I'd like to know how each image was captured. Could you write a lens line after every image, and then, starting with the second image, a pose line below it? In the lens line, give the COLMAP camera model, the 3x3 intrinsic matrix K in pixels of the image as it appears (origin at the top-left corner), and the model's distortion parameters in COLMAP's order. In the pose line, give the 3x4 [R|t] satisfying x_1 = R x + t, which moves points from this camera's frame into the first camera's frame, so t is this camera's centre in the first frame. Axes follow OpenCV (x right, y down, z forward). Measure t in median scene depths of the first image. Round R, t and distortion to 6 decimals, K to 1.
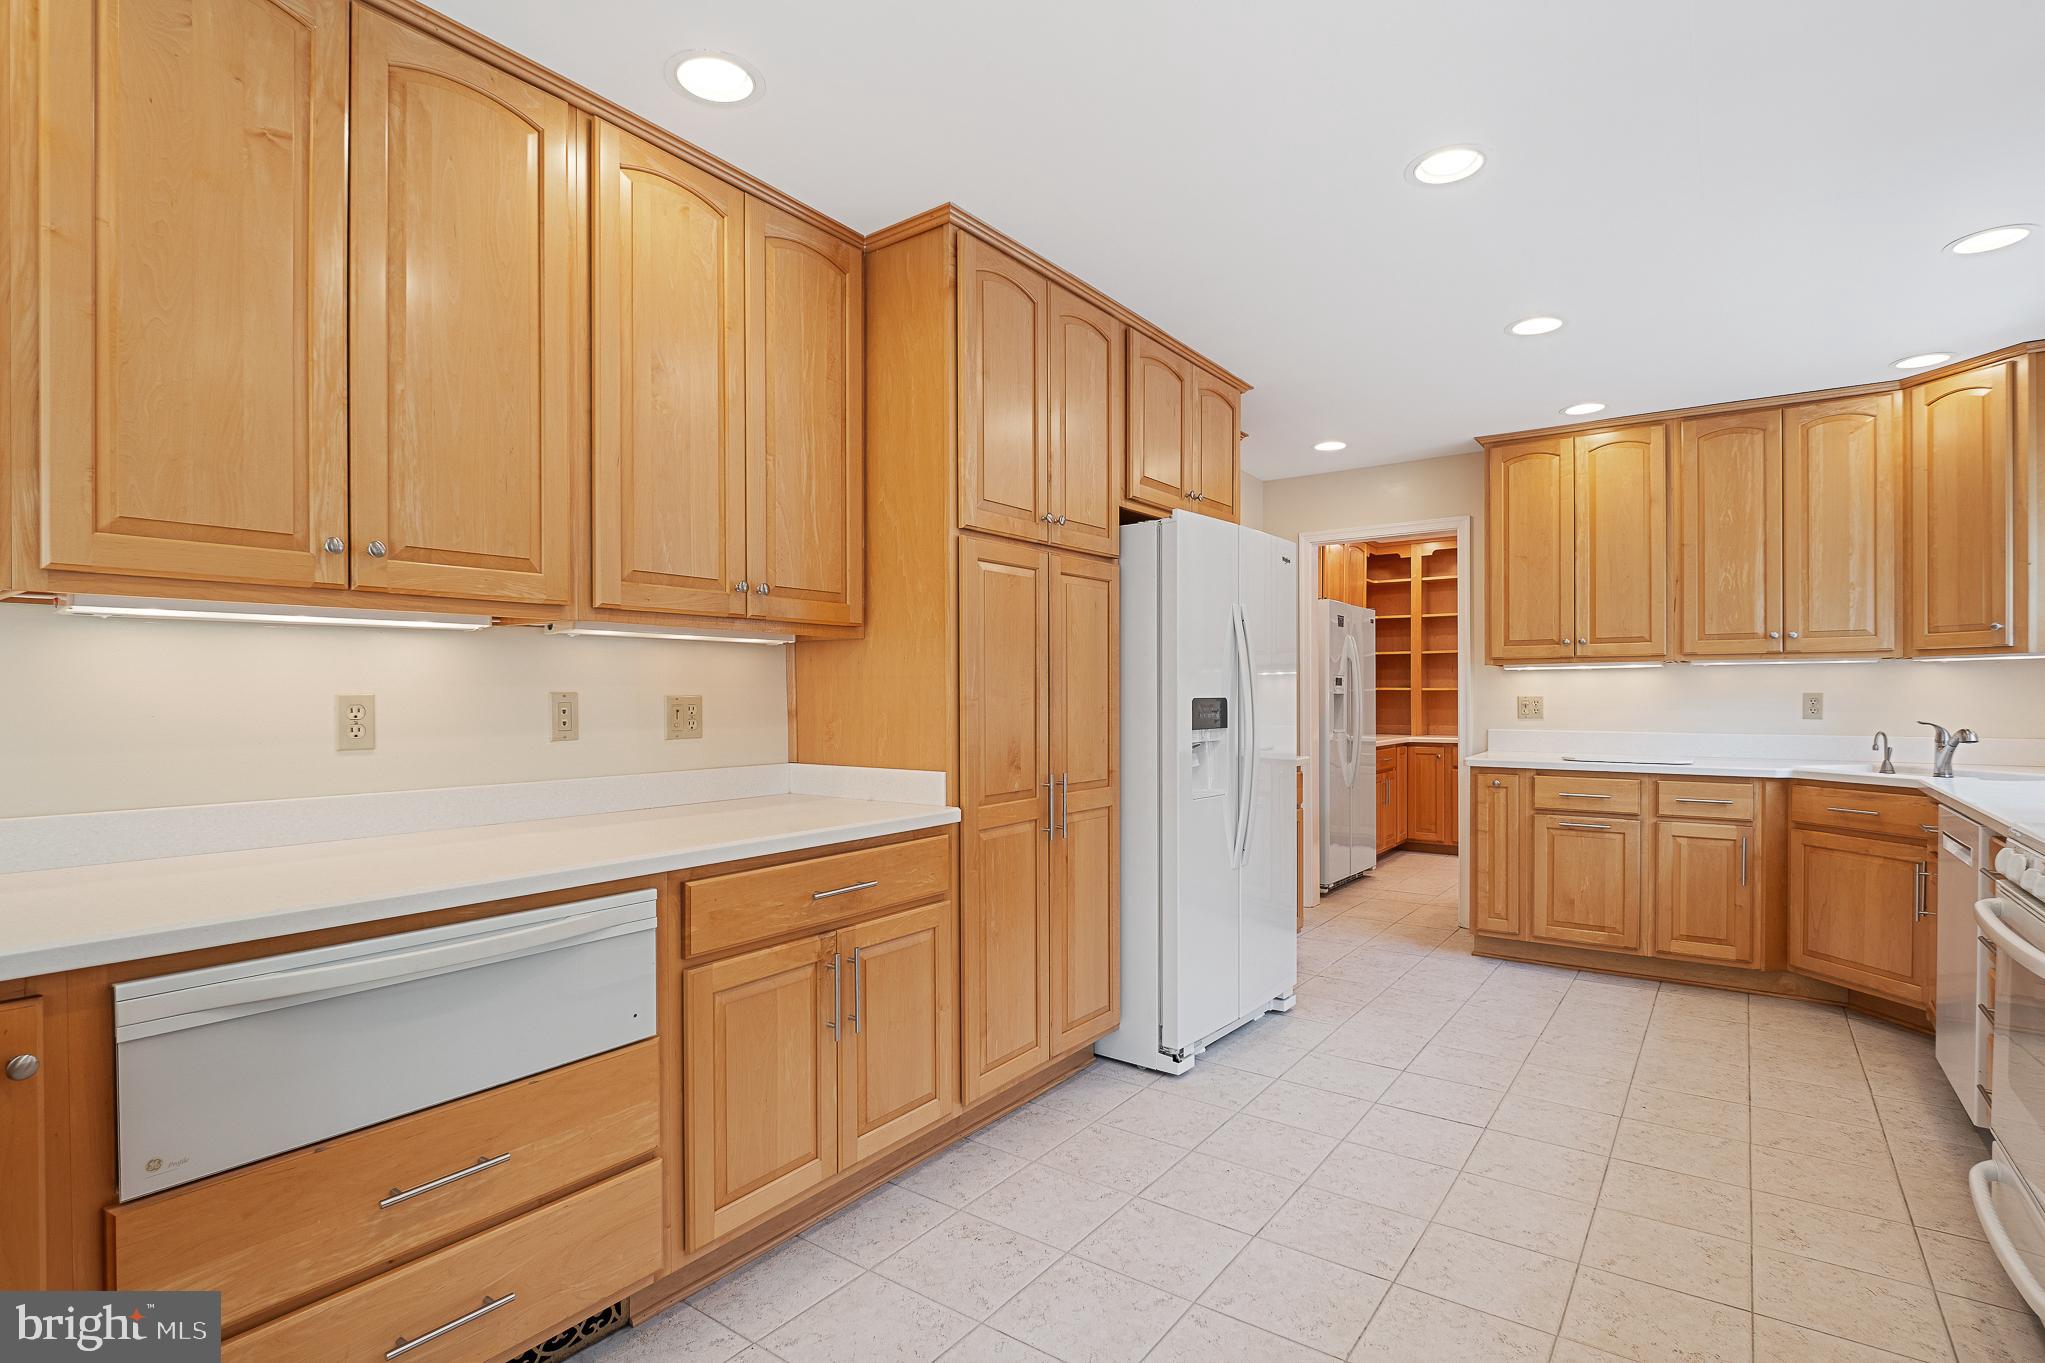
lens RADIAL K [[997.4, 0, 1024.7], [0, 997.4, 684.5], [0, 0, 1]] dist [-0.006657, -0.000719]
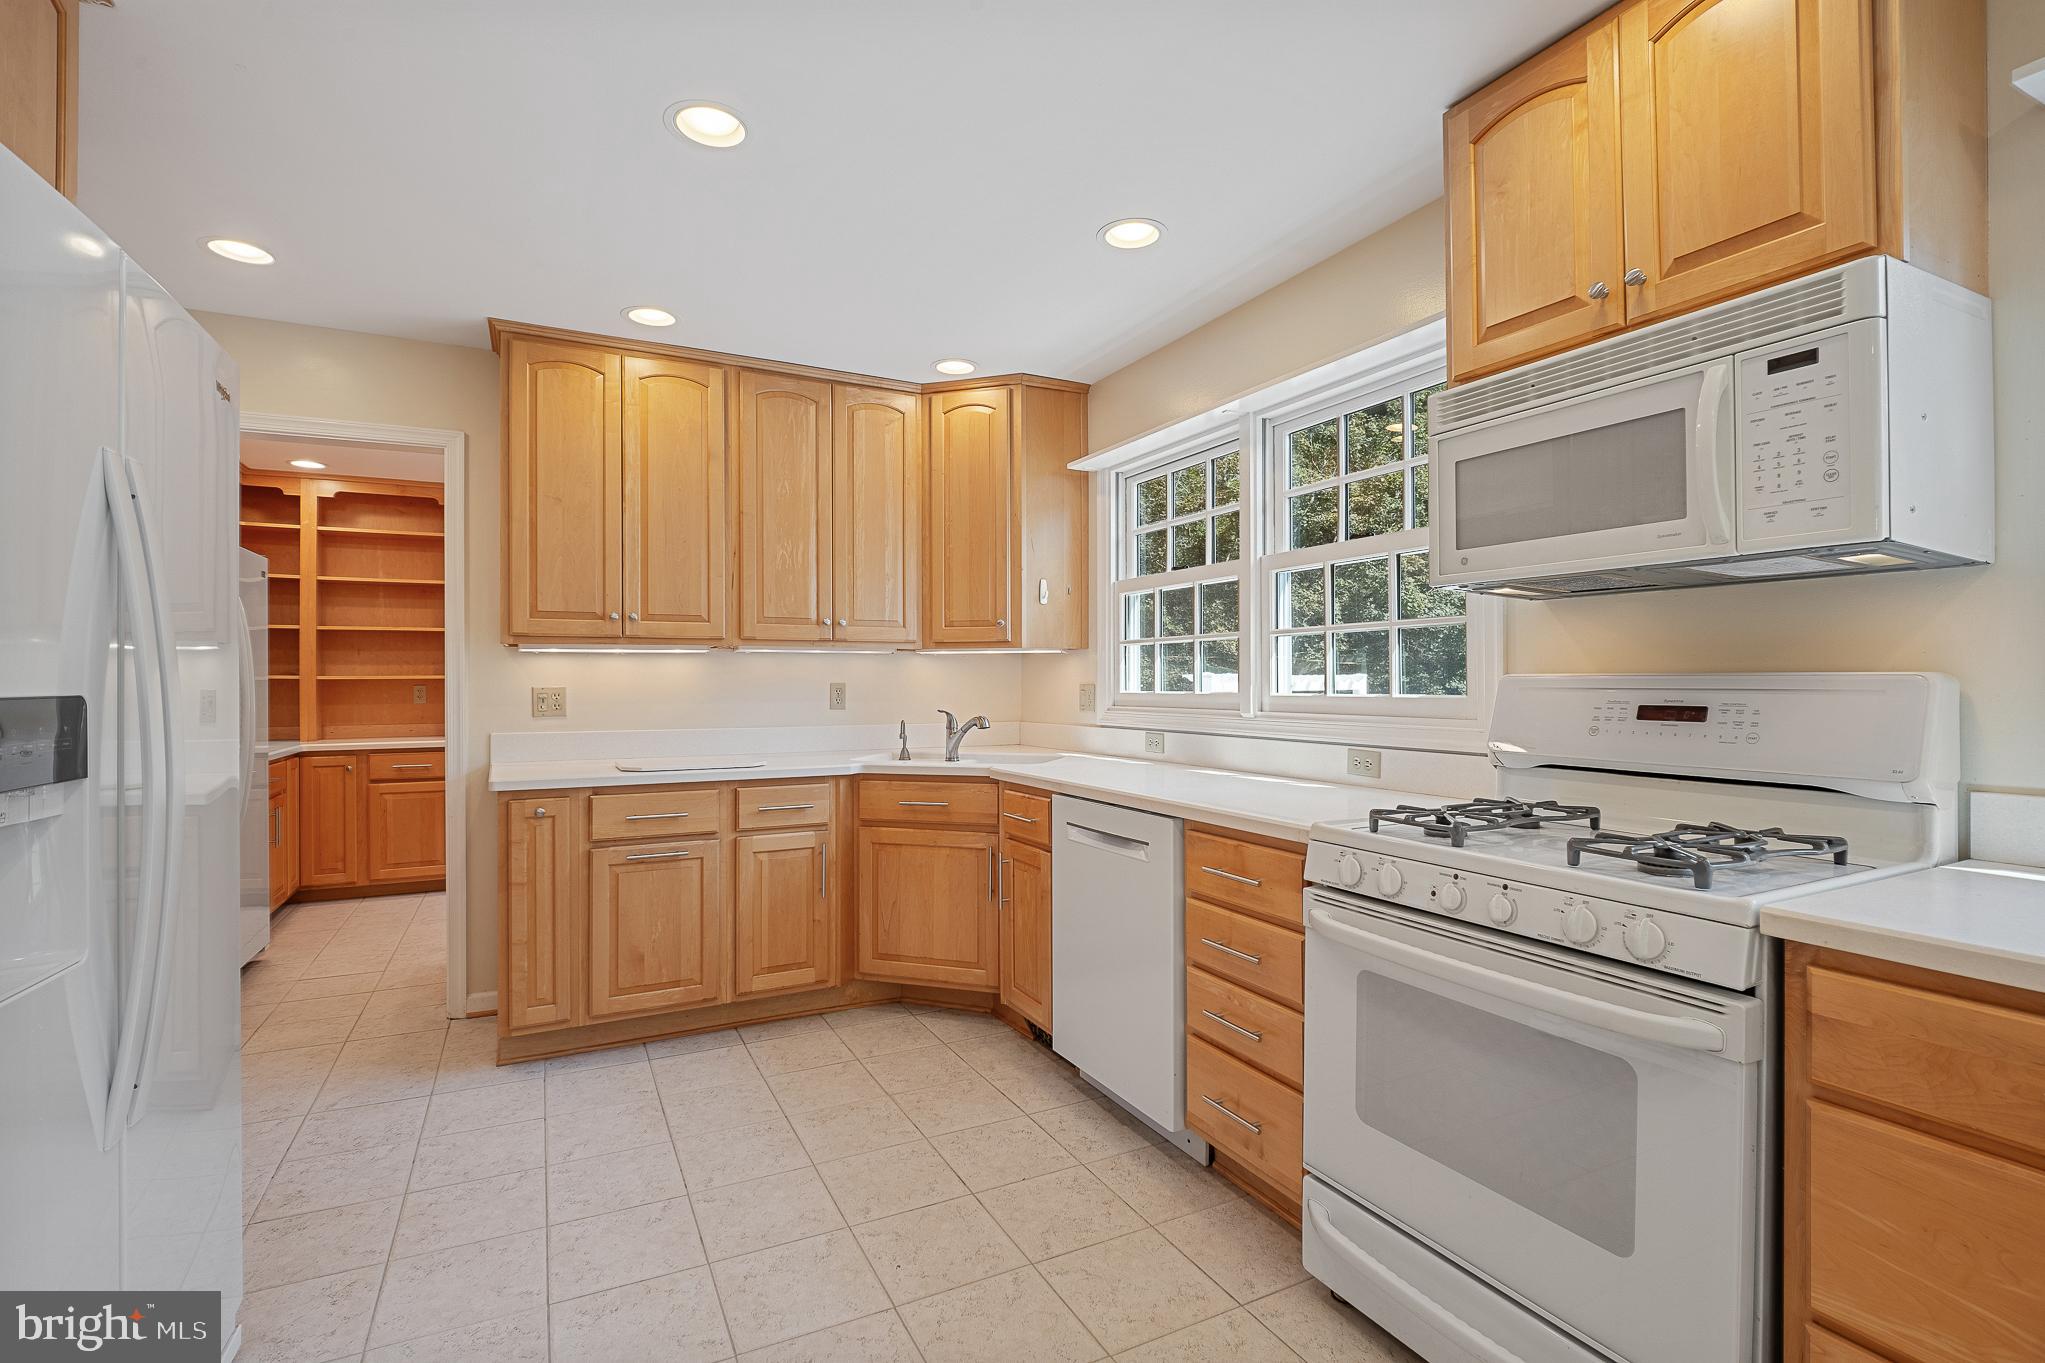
lens RADIAL K [[958.5, 0, 1034.9], [0, 958.5, 680.5], [0, 0, 1]] dist [0.002284, -0.002366]
pose [[0.467318, 0.002789, 0.884085, 0.042724], [-0.007508, 0.999971, 0.000813, 0.003881], [-0.884057, -0.007017, 0.467326, 0.401253]]
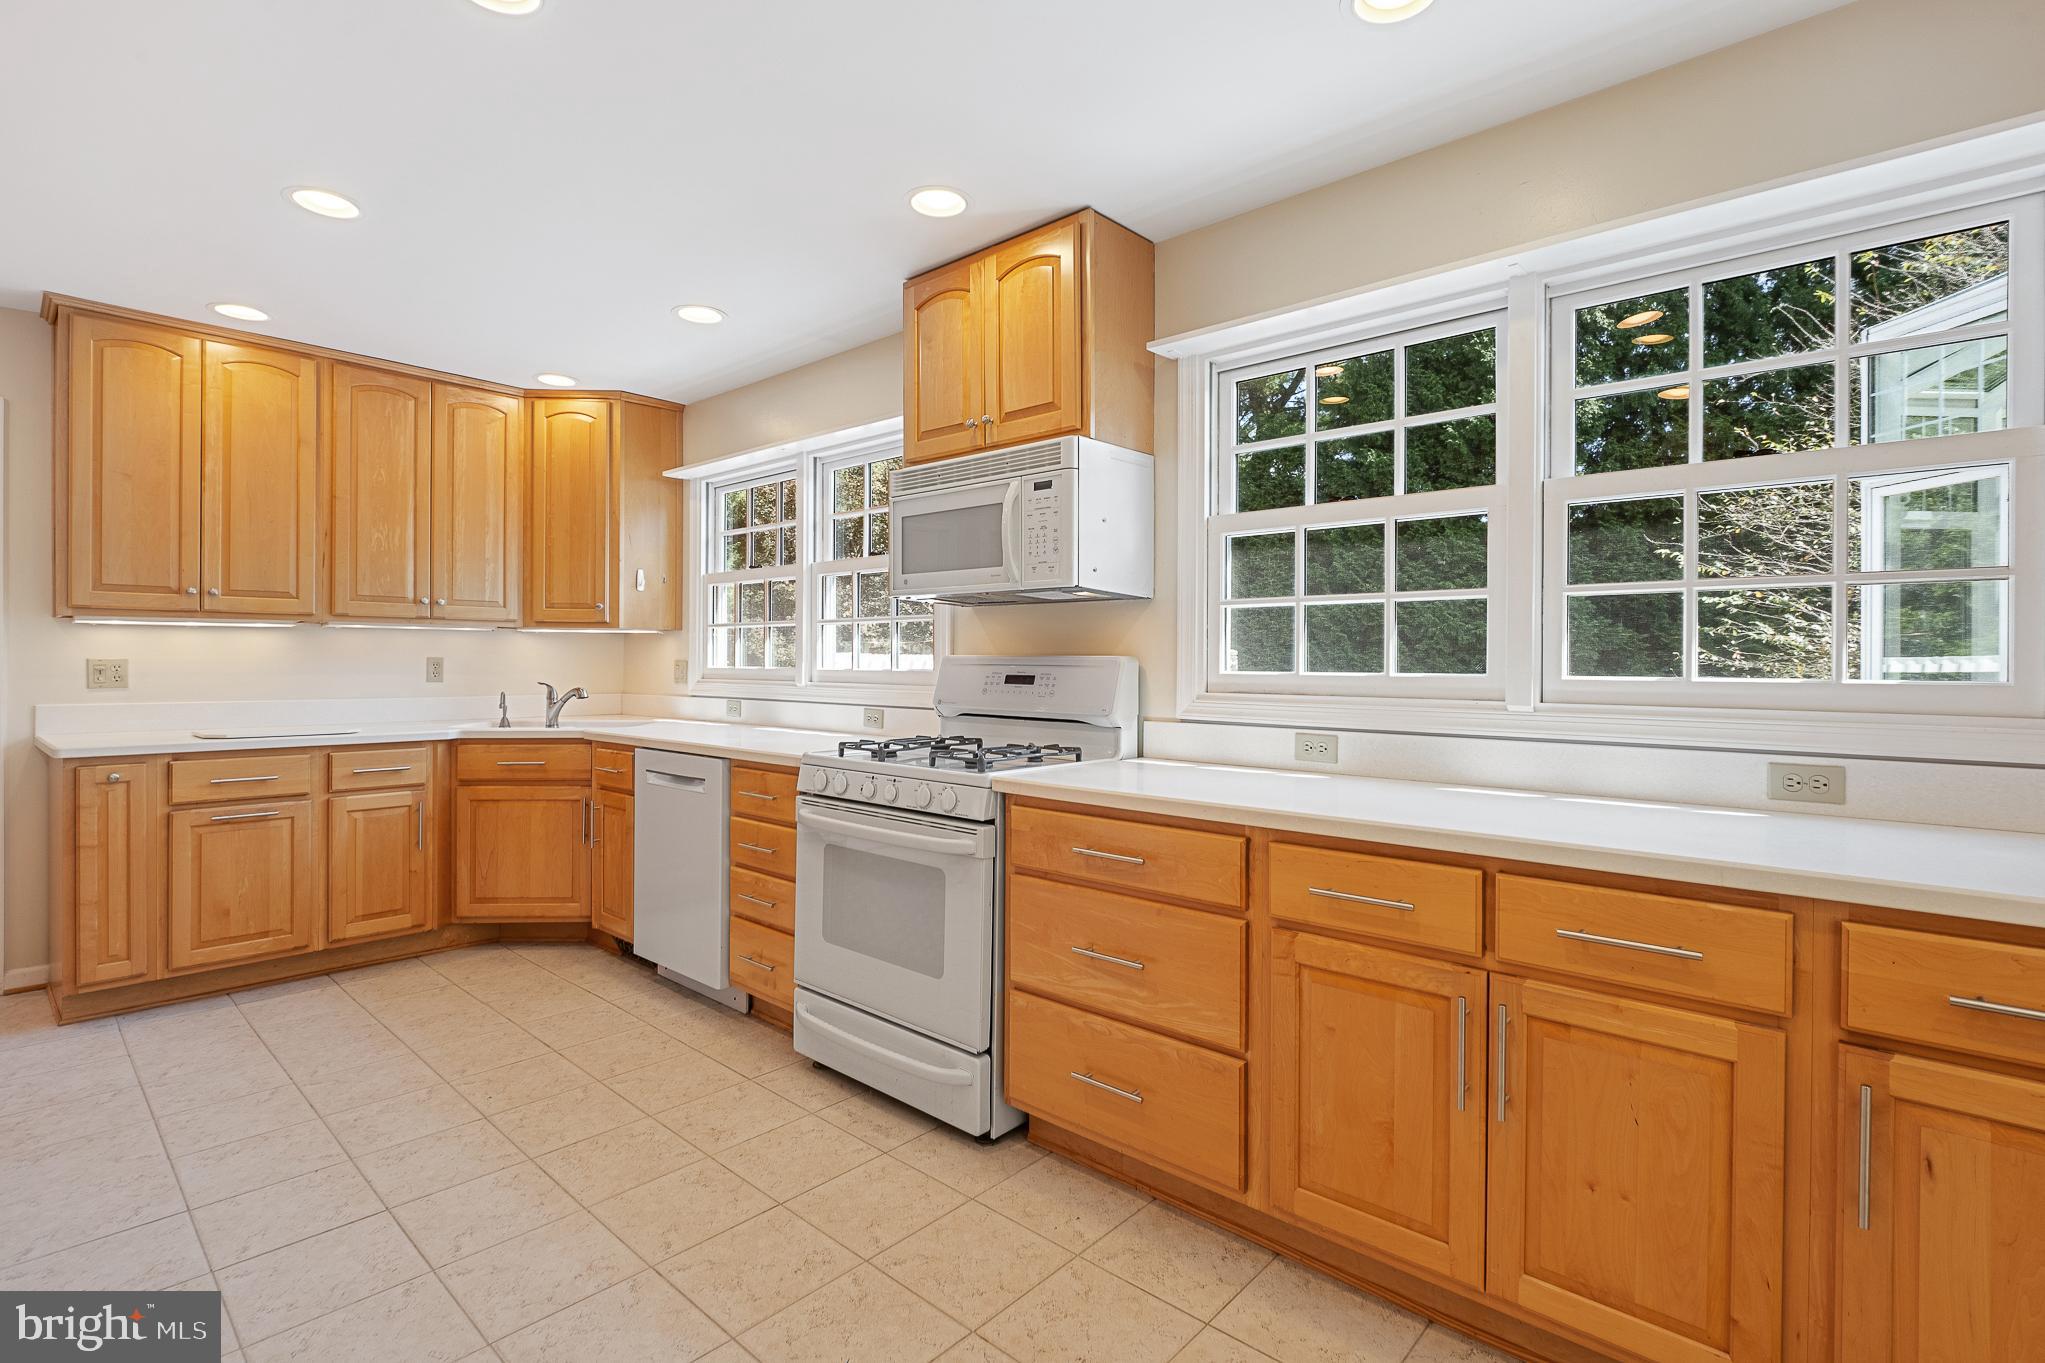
lens RADIAL K [[958.5, 0, 1006.8], [0, 958.5, 658.5], [0, 0, 1]] dist [0.002284, -0.002366]
pose [[0.142535, 0.005990, 0.989772, -0.140562], [-0.015847, 0.999867, -0.003769, 0.003961], [-0.989663, -0.015148, 0.142611, 0.263995]]
